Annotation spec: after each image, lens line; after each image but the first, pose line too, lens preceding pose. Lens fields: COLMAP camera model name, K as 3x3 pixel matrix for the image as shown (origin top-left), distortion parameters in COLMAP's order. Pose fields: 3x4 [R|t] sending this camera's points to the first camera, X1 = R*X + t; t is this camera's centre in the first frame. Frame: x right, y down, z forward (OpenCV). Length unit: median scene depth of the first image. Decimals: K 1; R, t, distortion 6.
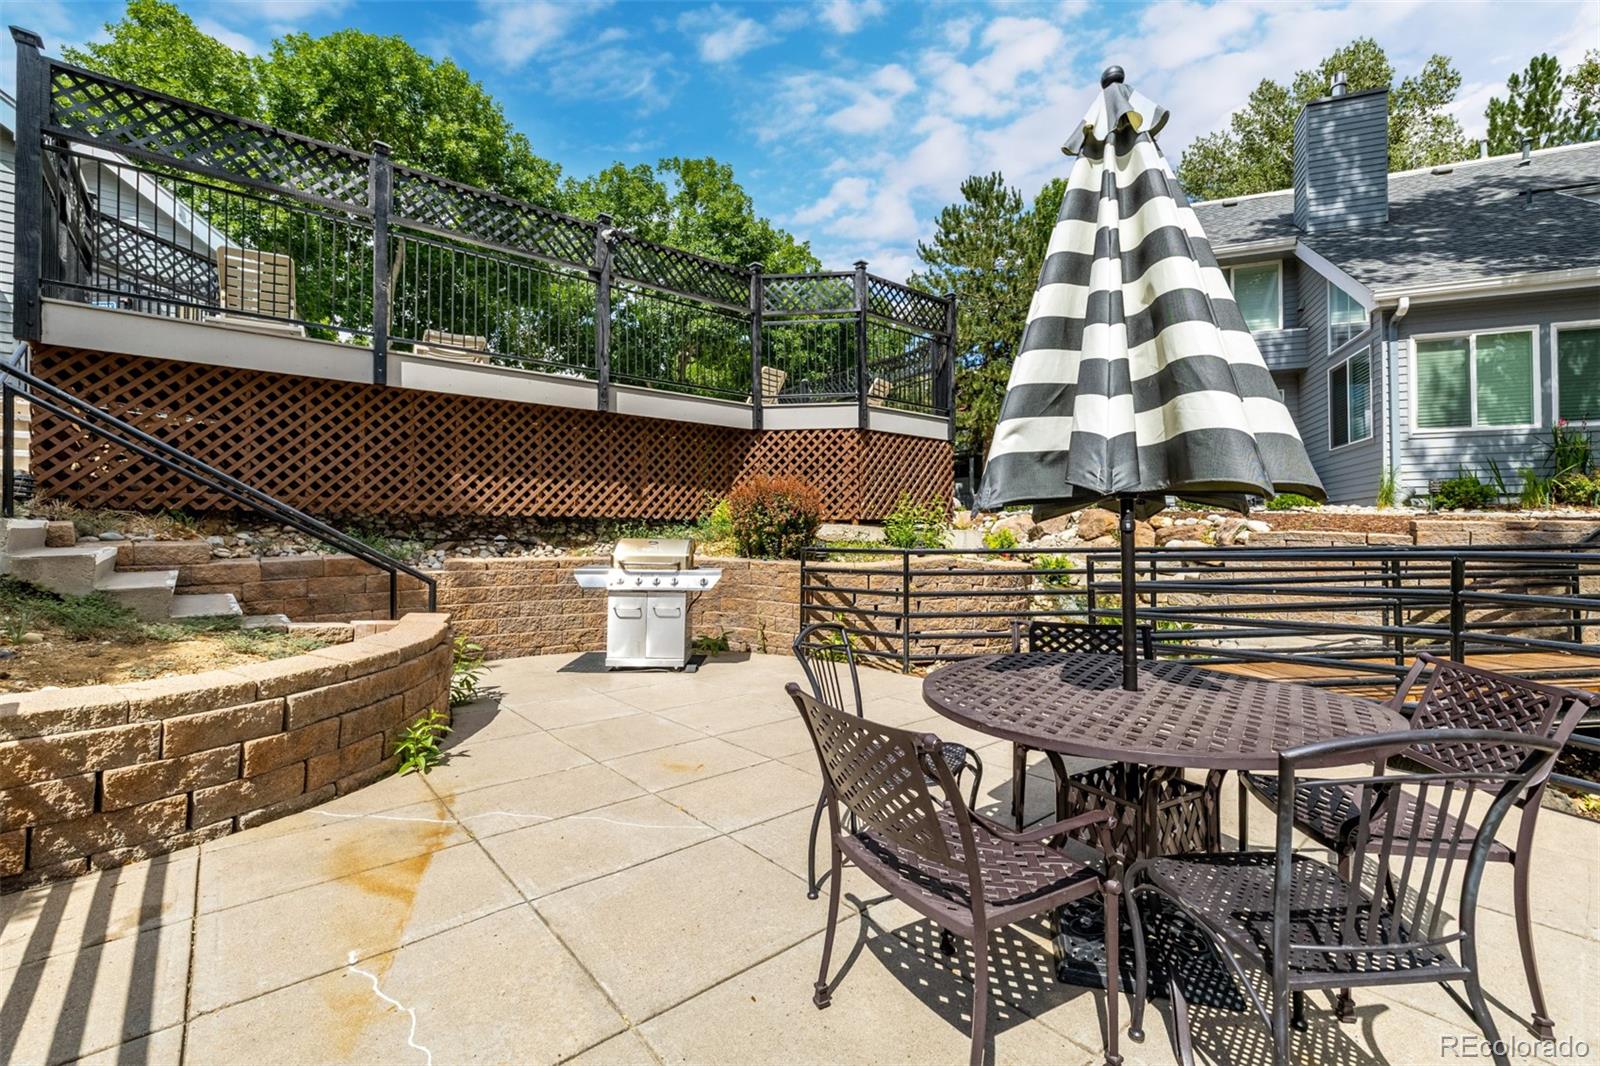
lens RADIAL K [[695.7, 0, 800.0], [0, 695.7, 533.0], [0, 0, 1]] dist [-0.000146, -0.000022]
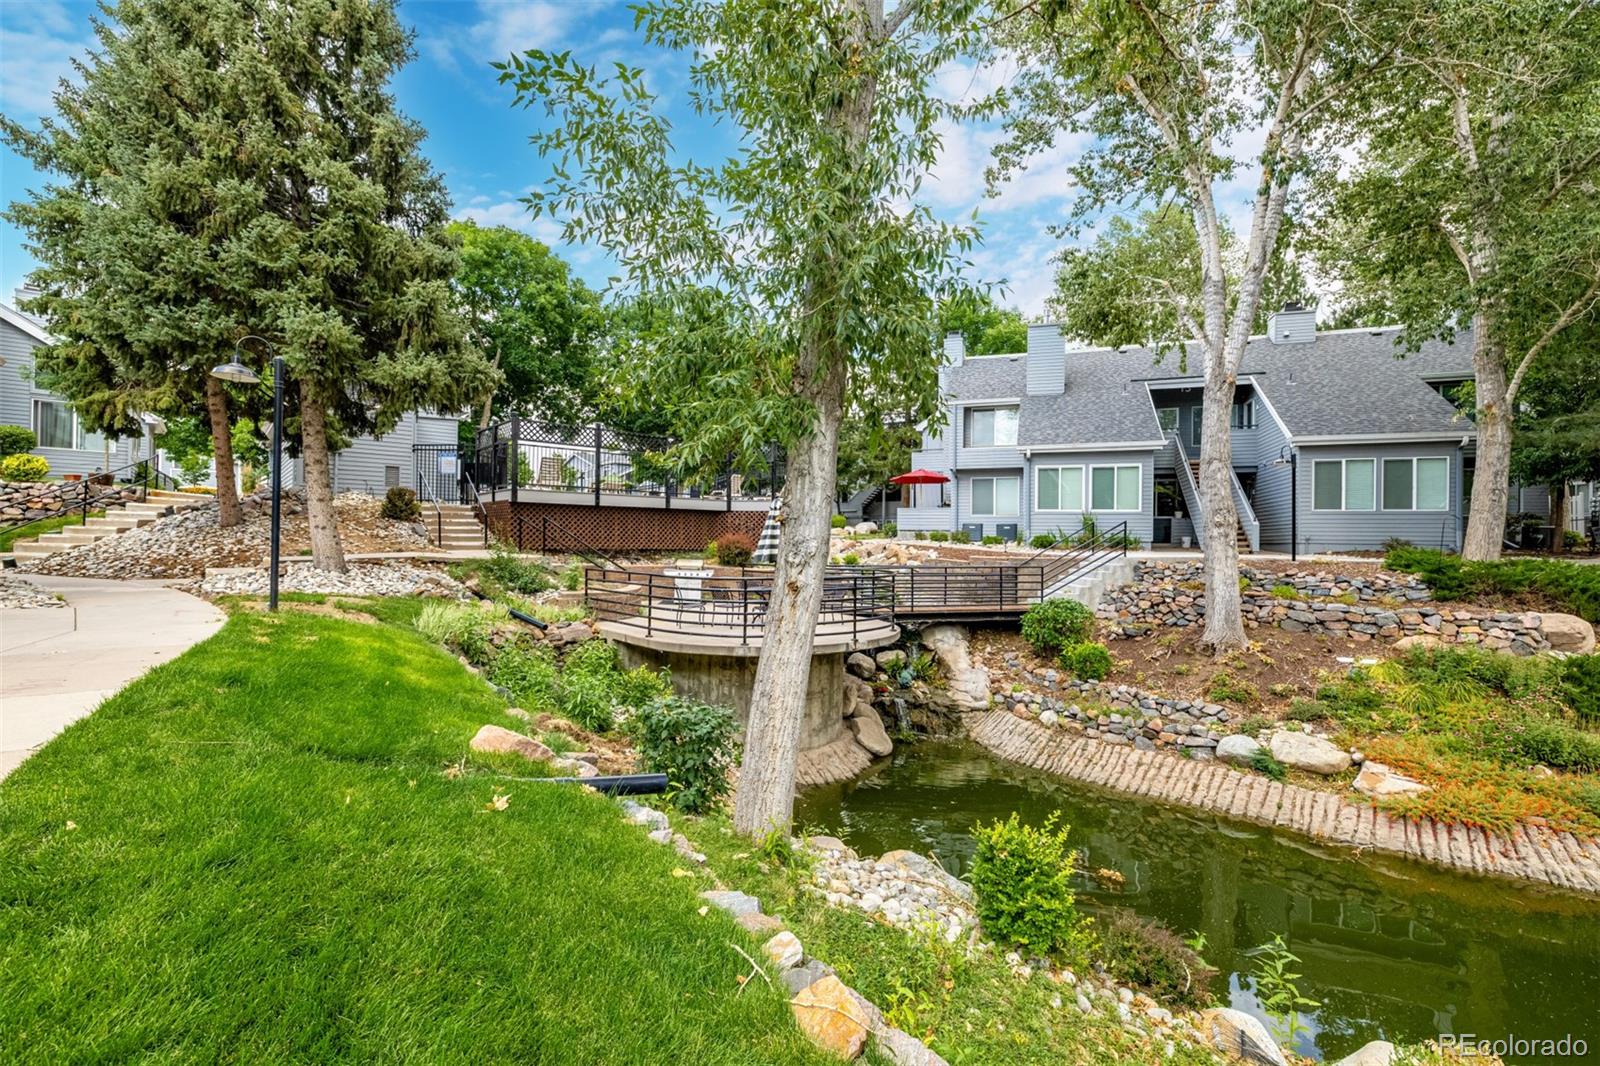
lens RADIAL K [[697.3, 0, 800.0], [0, 697.3, 533.0], [0, 0, 1]] dist [0.000097, 0.000004]
pose [[0.999567, 0.015527, 0.024986, 0.143699], [-0.015474, 0.999878, -0.002309, -0.084576], [-0.025019, 0.001922, 0.999685, -1.595451]]
